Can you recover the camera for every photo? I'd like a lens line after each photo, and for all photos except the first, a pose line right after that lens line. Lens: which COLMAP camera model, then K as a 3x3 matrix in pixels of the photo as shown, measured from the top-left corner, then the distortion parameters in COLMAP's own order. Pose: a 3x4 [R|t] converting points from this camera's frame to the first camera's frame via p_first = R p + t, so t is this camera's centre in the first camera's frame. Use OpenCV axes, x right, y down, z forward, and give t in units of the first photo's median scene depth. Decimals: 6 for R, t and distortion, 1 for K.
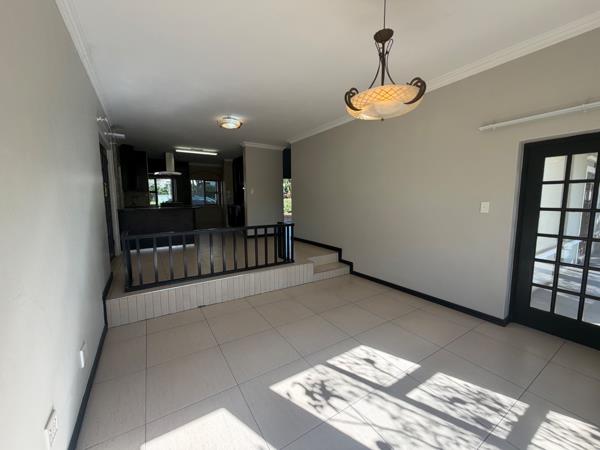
lens RADIAL K [[238.2, 0, 297.7], [0, 238.2, 225.2], [0, 0, 1]] dist [-0.002210, 0.000068]
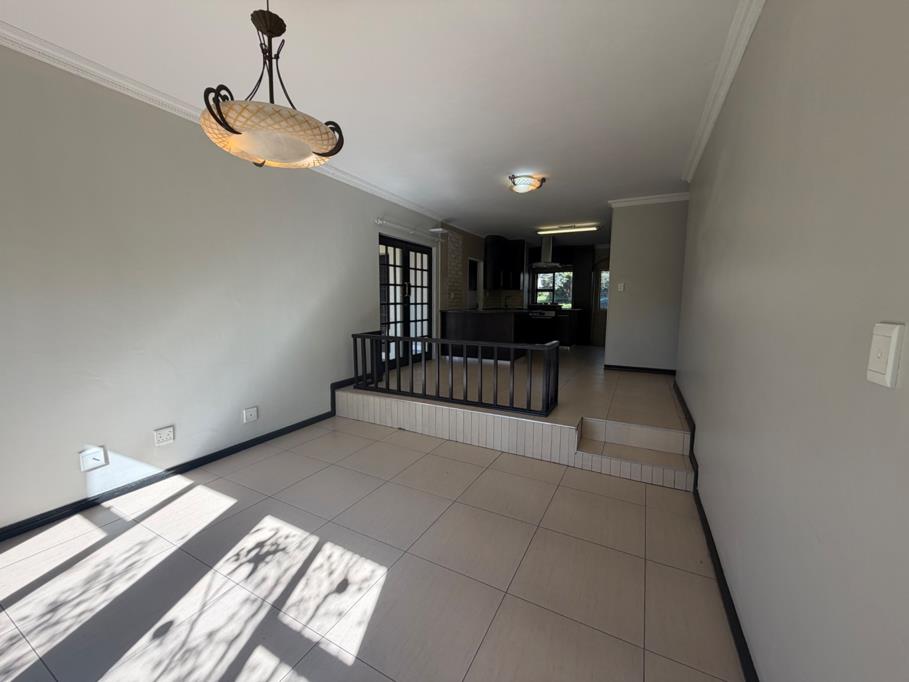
lens RADIAL K [[360.8, 0, 450.2], [0, 360.8, 339.0], [0, 0, 1]] dist [-0.002210, 0.000068]
pose [[0.496033, 0.097509, -0.862811, 1.088875], [-0.100732, 0.993427, 0.054359, -0.080991], [0.862441, 0.059949, 0.502595, 0.741992]]
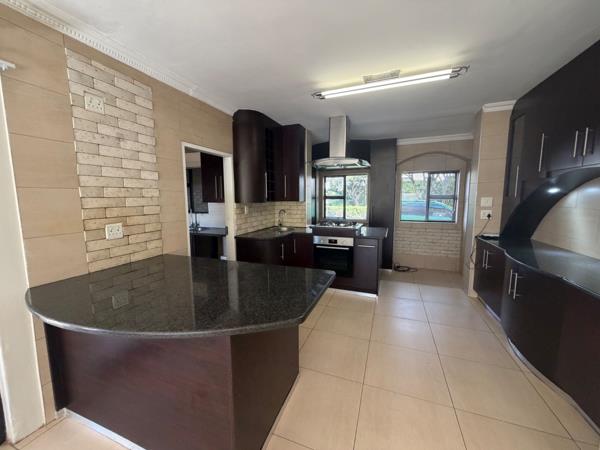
lens RADIAL K [[238.2, 0, 298.8], [0, 238.2, 225.6], [0, 0, 1]] dist [-0.002210, 0.000068]
pose [[0.594741, 0.096654, -0.798086, -0.732259], [-0.080807, 0.994906, 0.060273, -0.432382], [0.799846, 0.028644, 0.599522, 2.445602]]
